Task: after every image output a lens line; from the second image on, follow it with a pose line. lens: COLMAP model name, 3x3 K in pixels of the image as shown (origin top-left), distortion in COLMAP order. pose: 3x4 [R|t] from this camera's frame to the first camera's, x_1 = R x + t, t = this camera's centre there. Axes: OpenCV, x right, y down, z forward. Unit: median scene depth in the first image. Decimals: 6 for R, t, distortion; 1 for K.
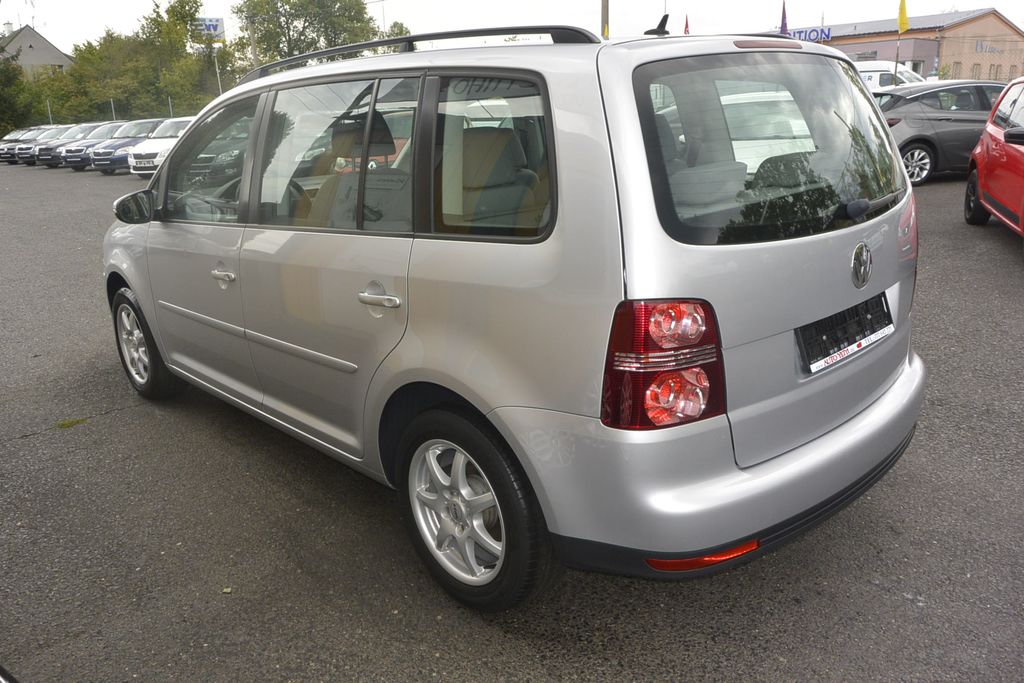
lens RADIAL K [[773.0, 0, 507.0], [0, 773.0, 338.3], [0, 0, 1]] dist [0.001703, 0.001860]
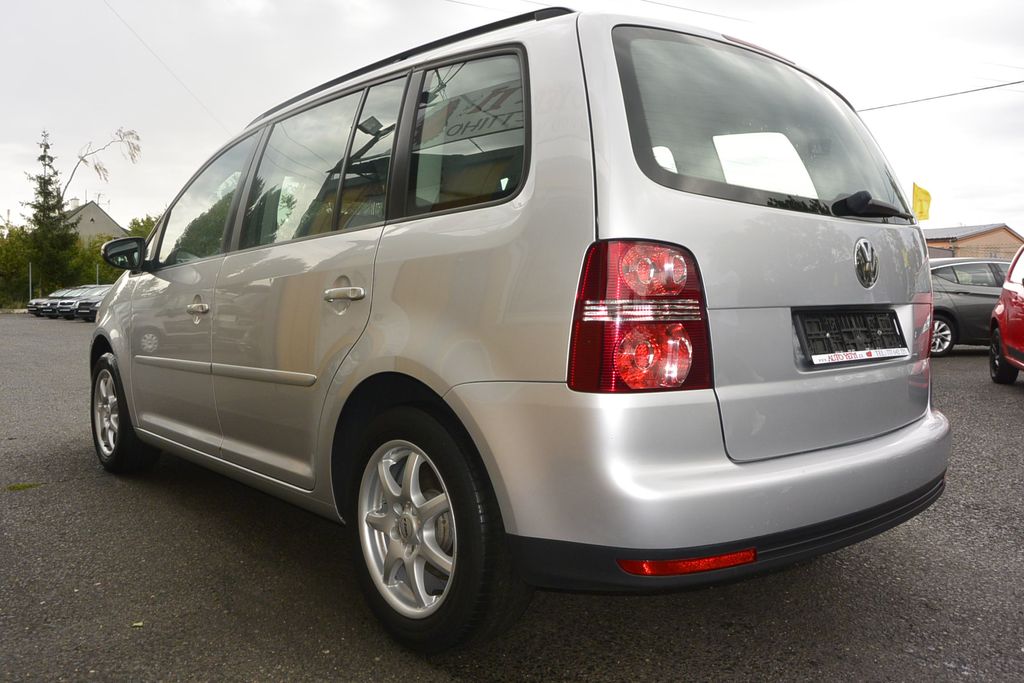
lens RADIAL K [[777.2, 0, 506.7], [0, 777.2, 338.0], [0, 0, 1]] dist [-0.000545, 0.005297]
pose [[0.998636, 0.040078, -0.033451, 0.063992], [-0.046792, 0.971302, -0.233202, 0.209644], [0.023144, 0.234449, 0.971853, 0.108545]]
